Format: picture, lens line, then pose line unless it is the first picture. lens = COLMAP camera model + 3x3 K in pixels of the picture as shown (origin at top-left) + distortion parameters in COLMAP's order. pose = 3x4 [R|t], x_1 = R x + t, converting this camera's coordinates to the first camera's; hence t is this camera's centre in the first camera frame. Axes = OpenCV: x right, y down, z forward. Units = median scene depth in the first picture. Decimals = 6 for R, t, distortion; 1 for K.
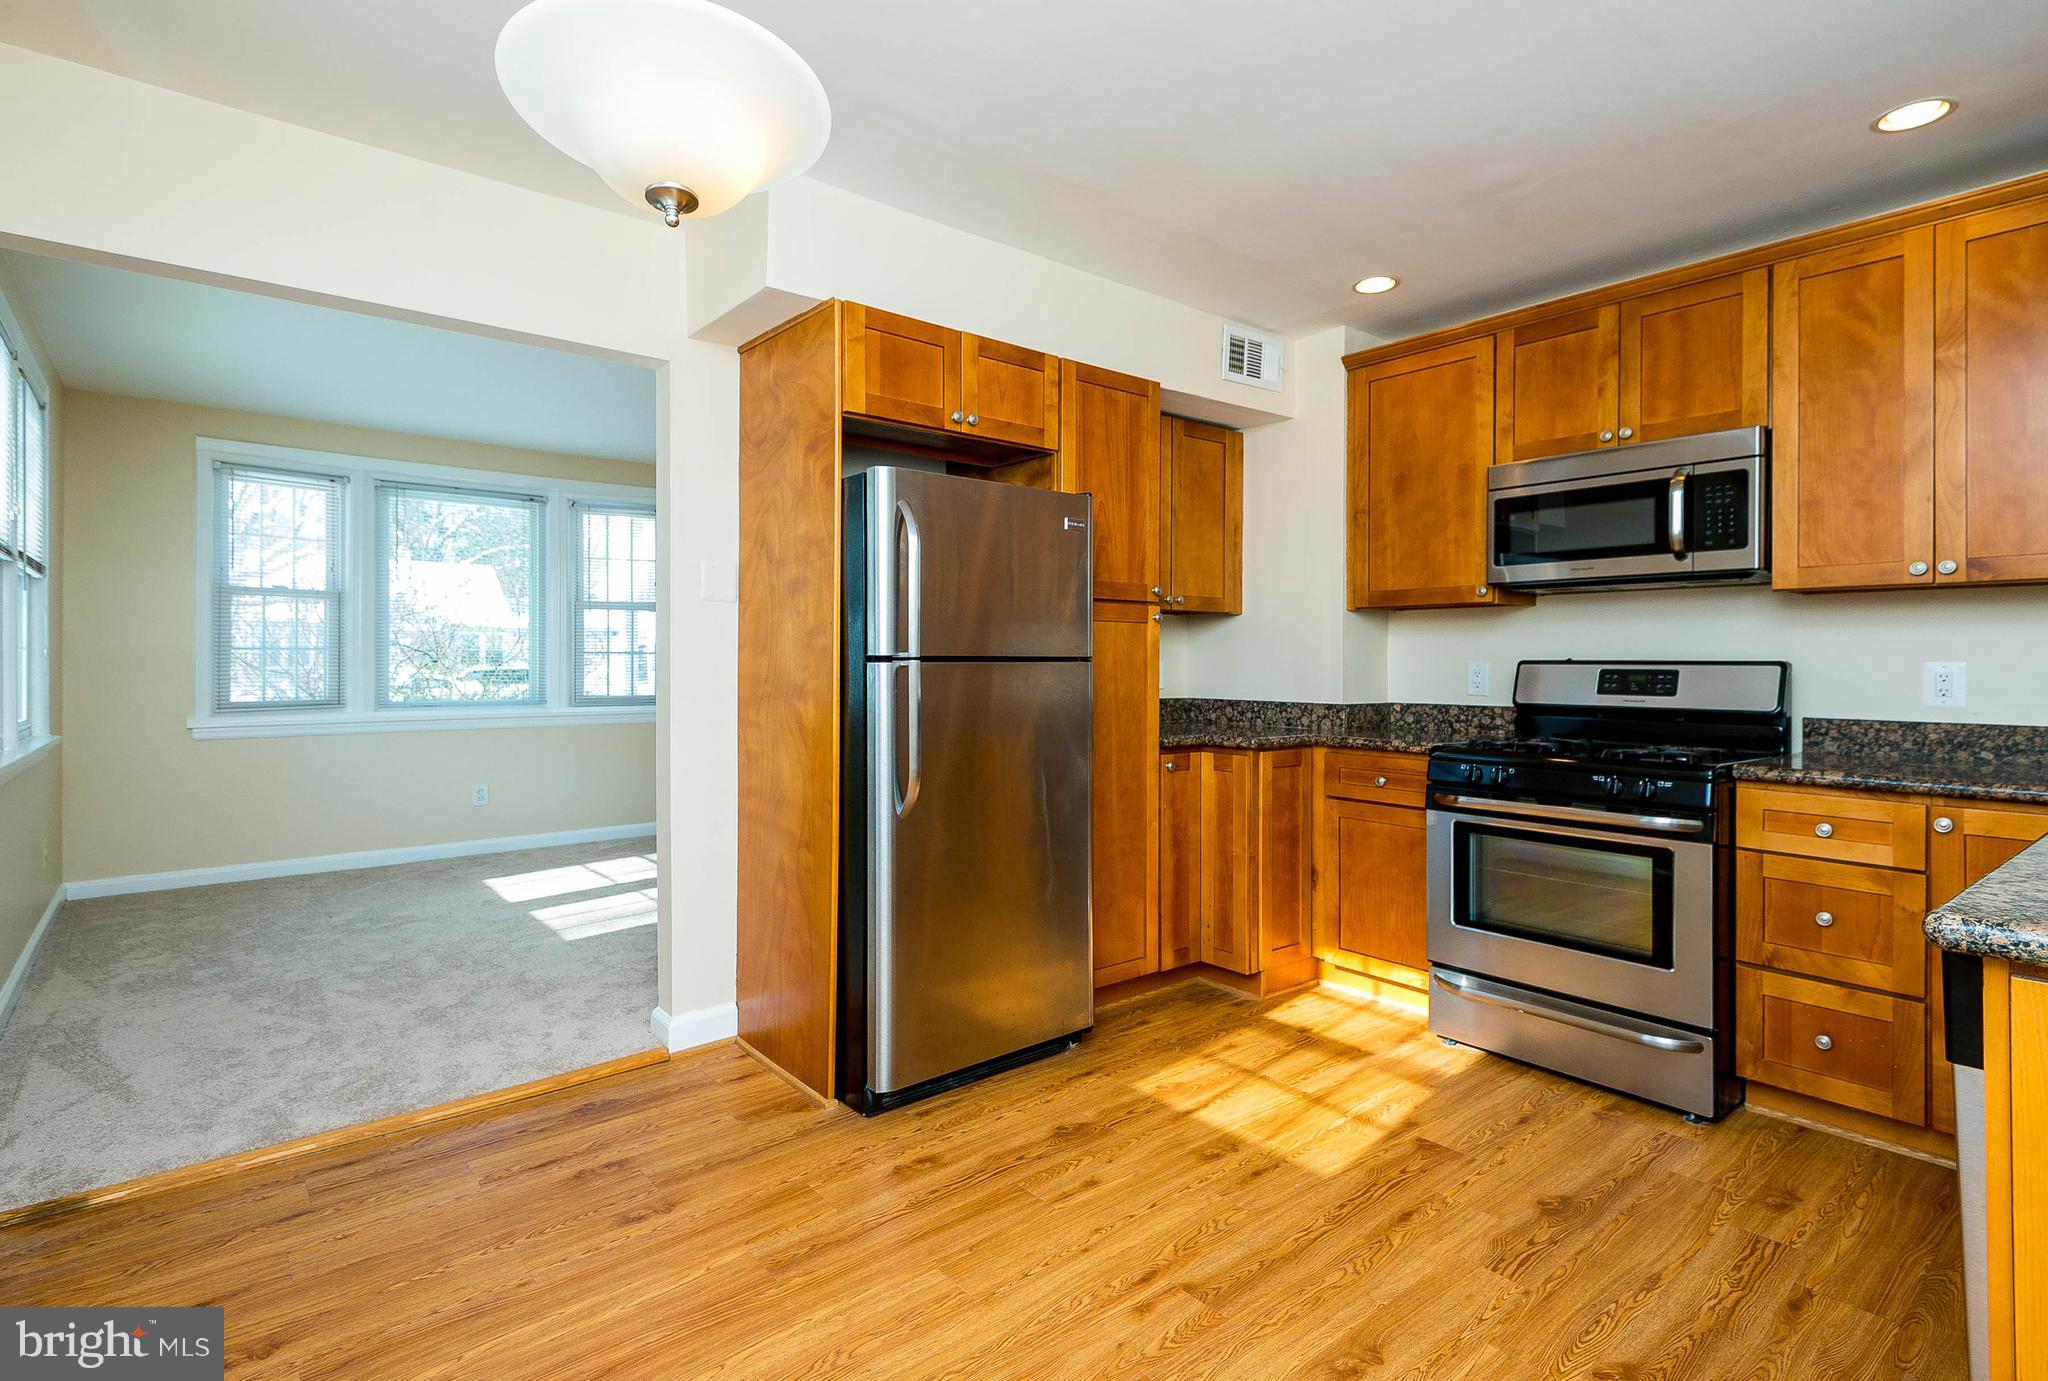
lens RADIAL K [[1007.9, 0, 1017.9], [0, 1007.9, 661.3], [0, 0, 1]] dist [0.049169, -0.029537]
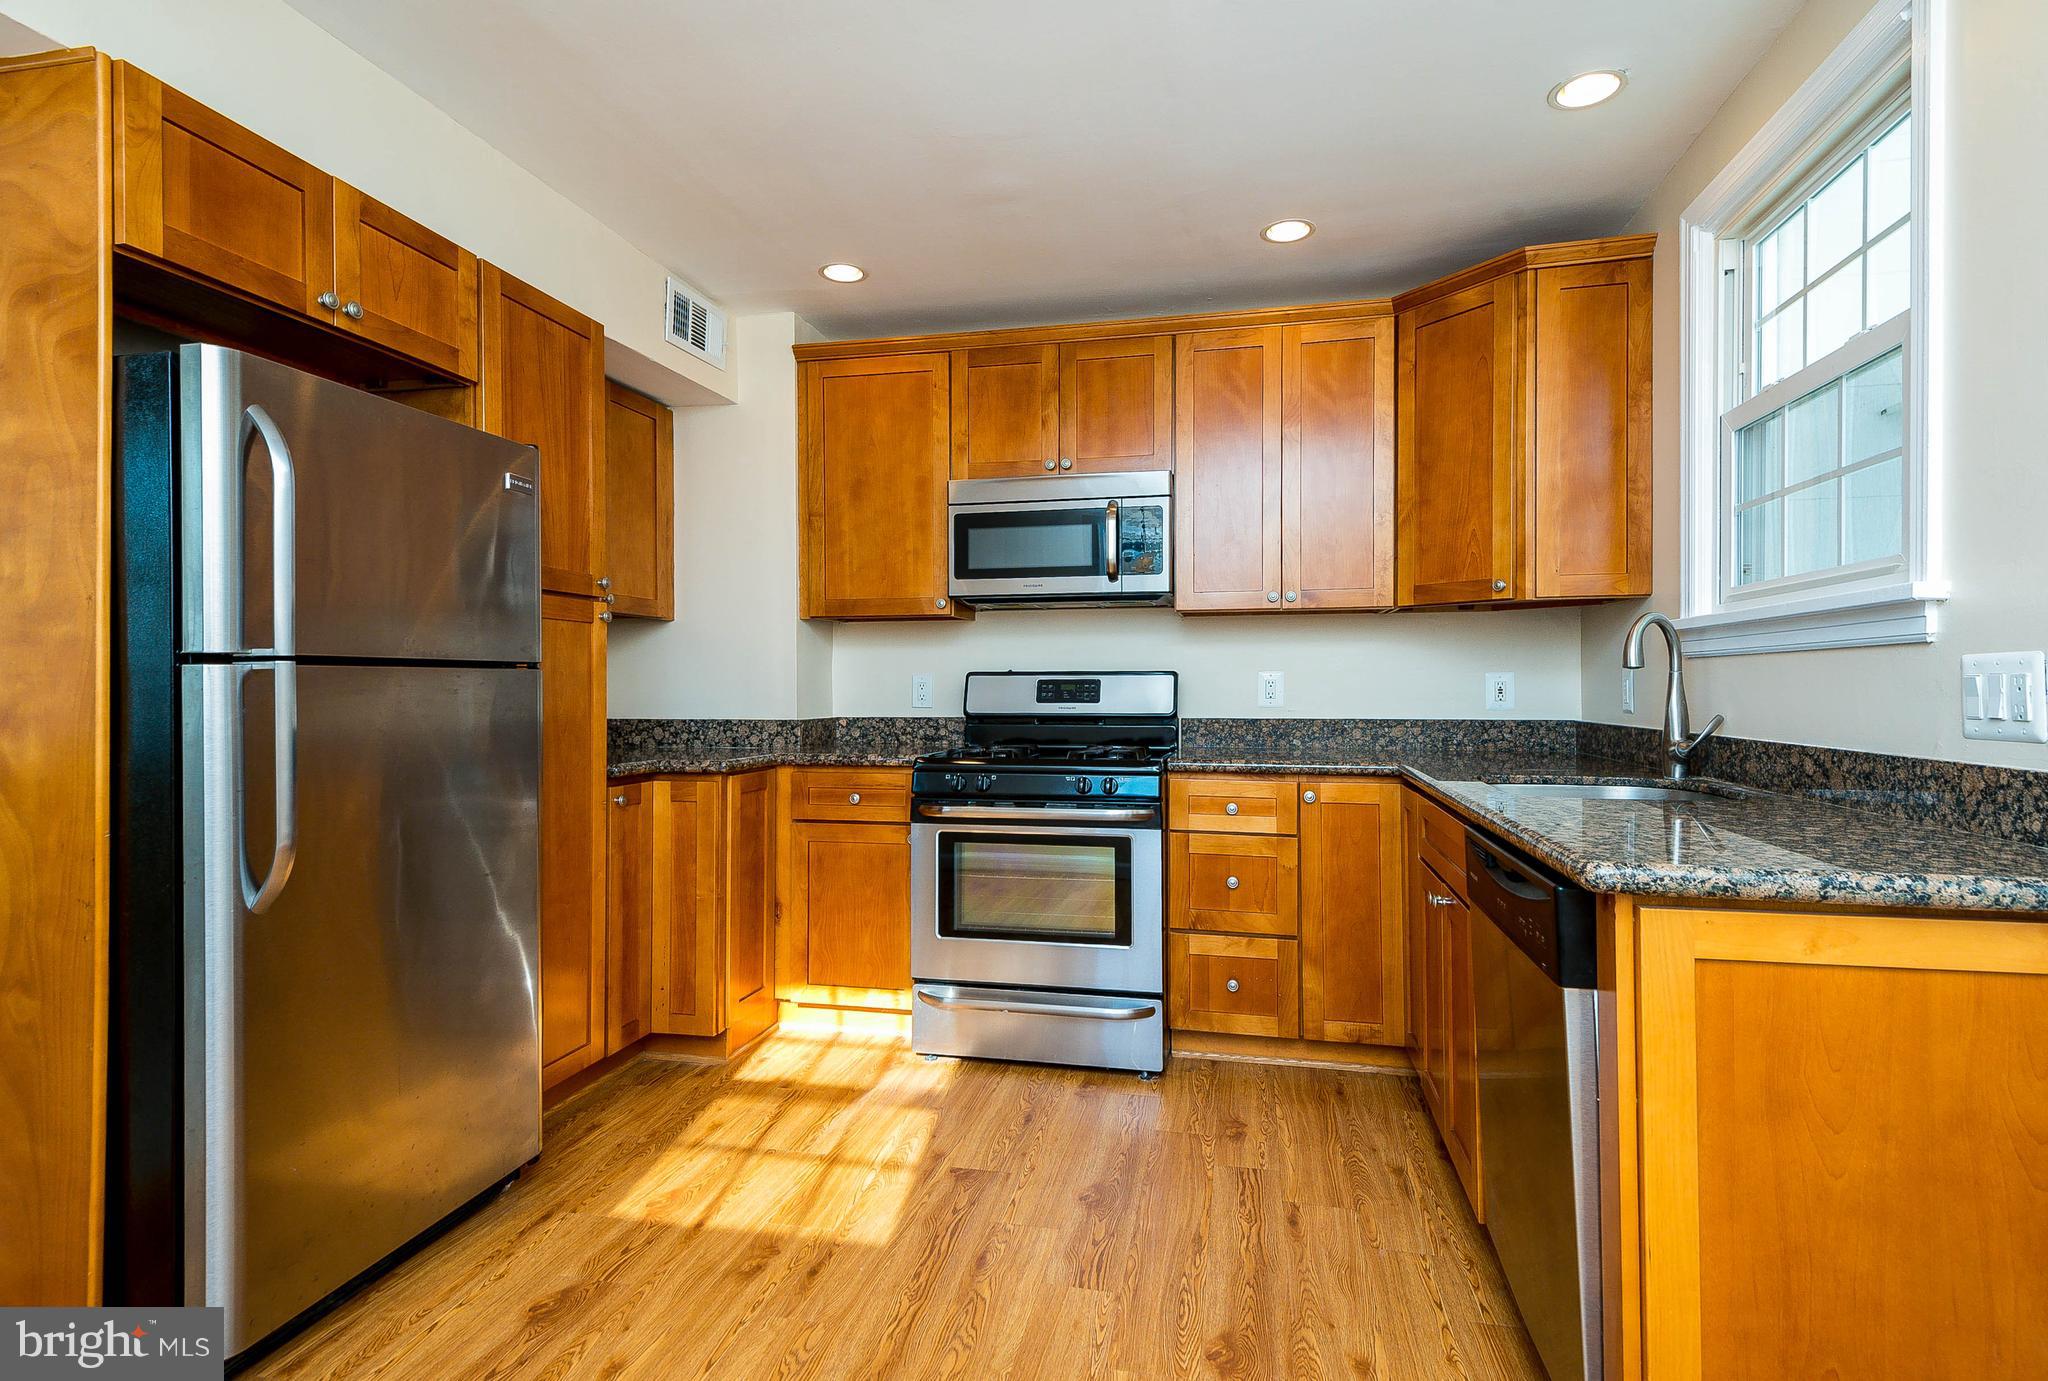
lens RADIAL K [[1020.5, 0, 1031.8], [0, 1020.5, 680.4], [0, 0, 1]] dist [0.045264, -0.023312]
pose [[0.782815, -0.001528, 0.622253, -0.130013], [0.004934, 0.999981, -0.003753, 0.014779], [-0.622235, 0.006008, 0.782807, 0.181255]]
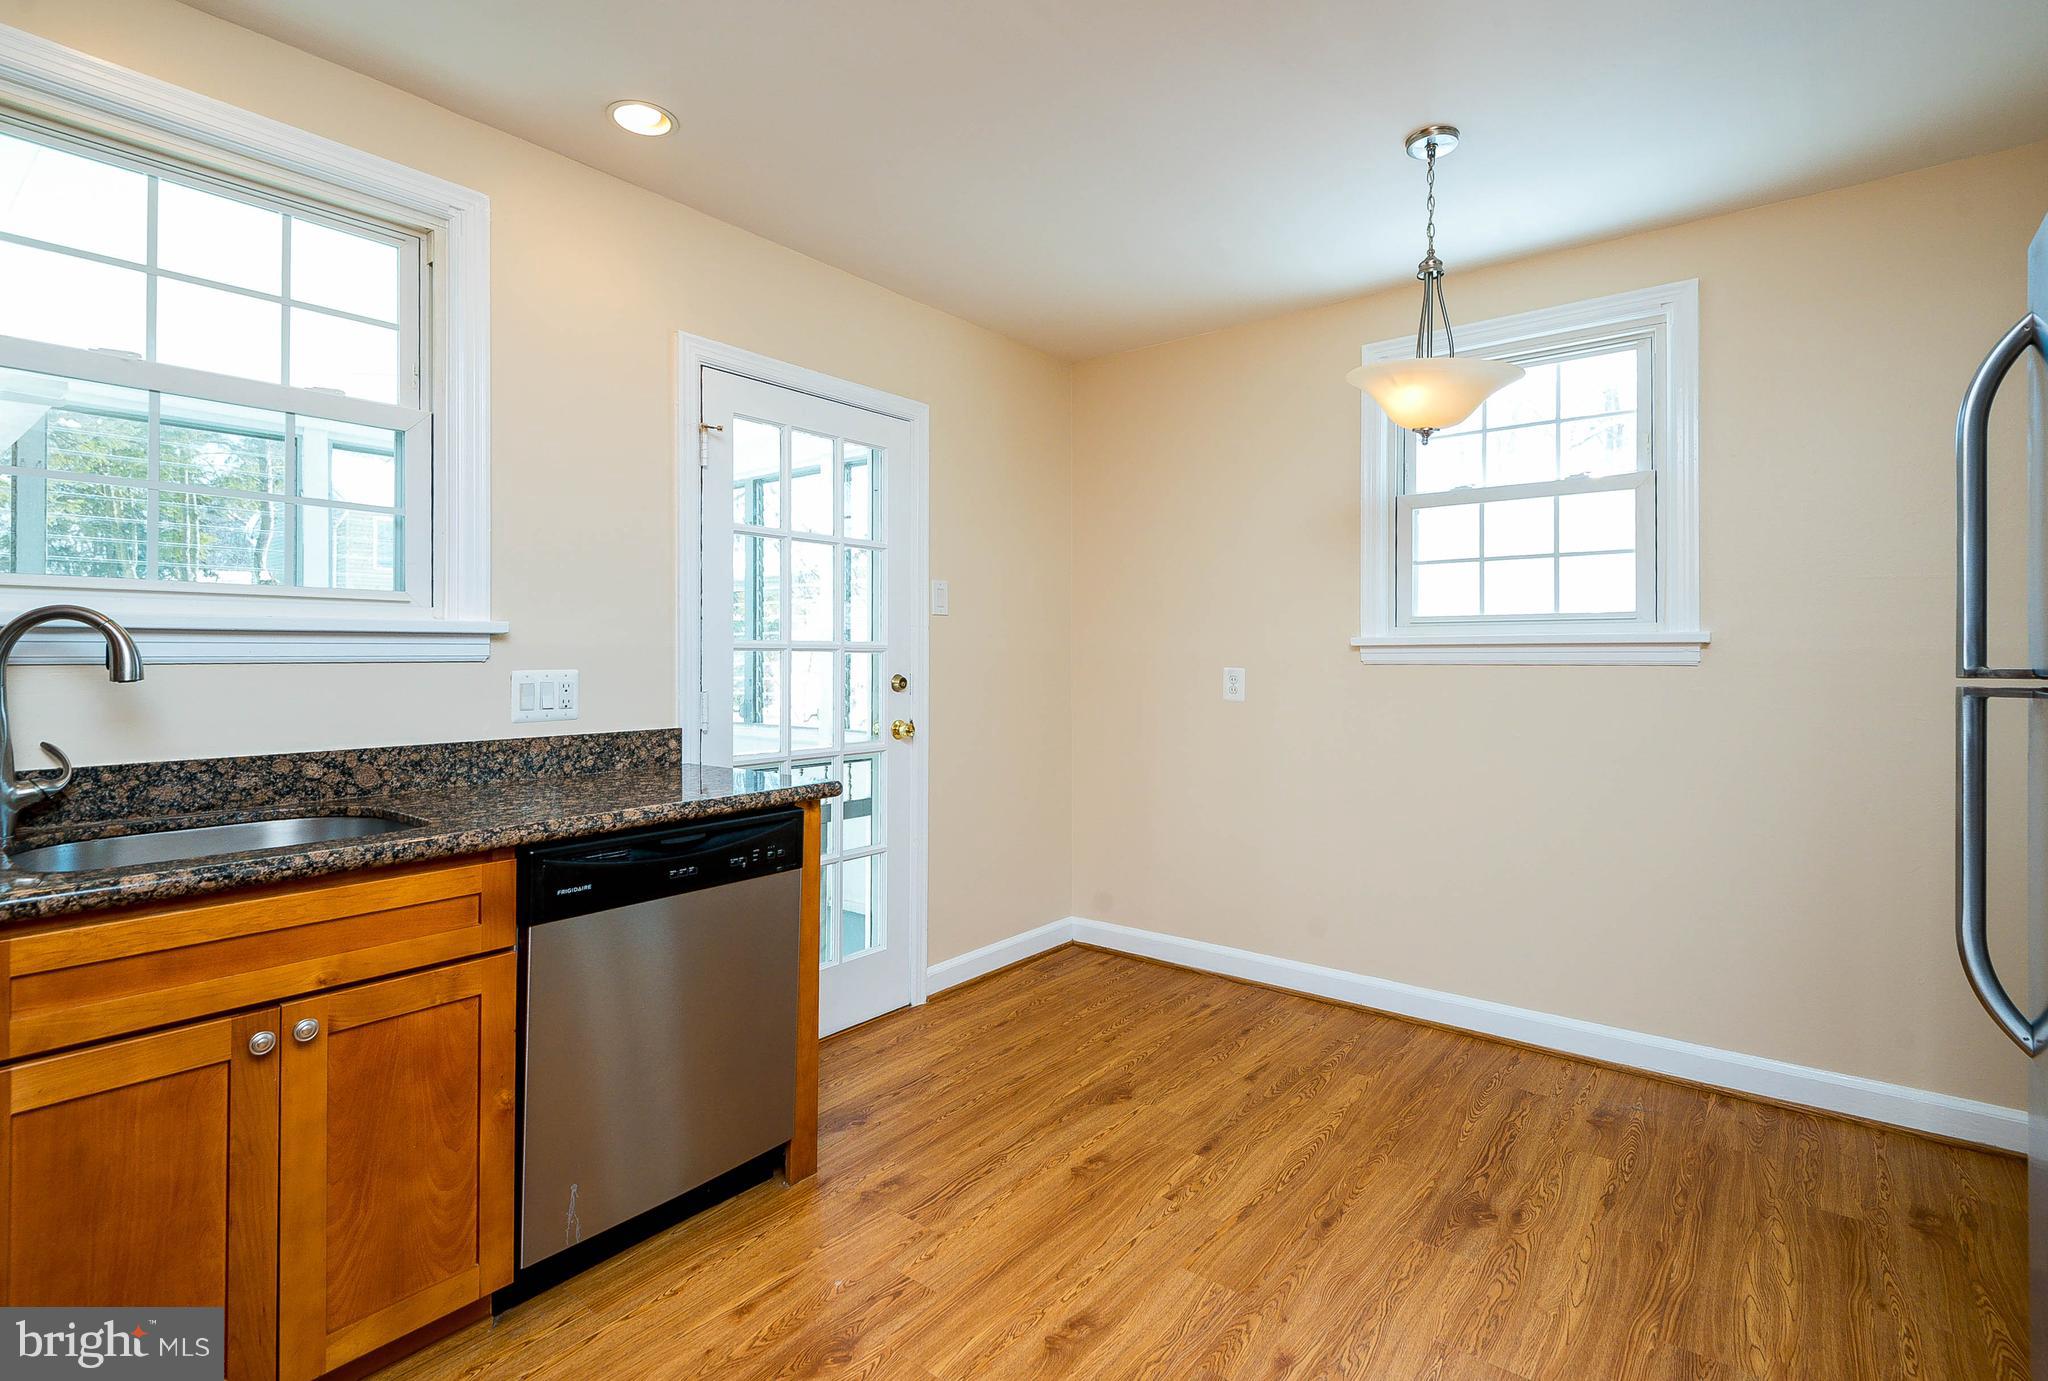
lens RADIAL K [[955.1, 0, 1049.7], [0, 955.1, 650.3], [0, 0, 1]] dist [0.000183, -0.000047]
pose [[-0.972127, 0.000182, -0.234456, 0.357342], [0.002253, 0.999961, -0.008562, -0.007727], [0.234445, -0.008852, -0.972089, 1.204291]]
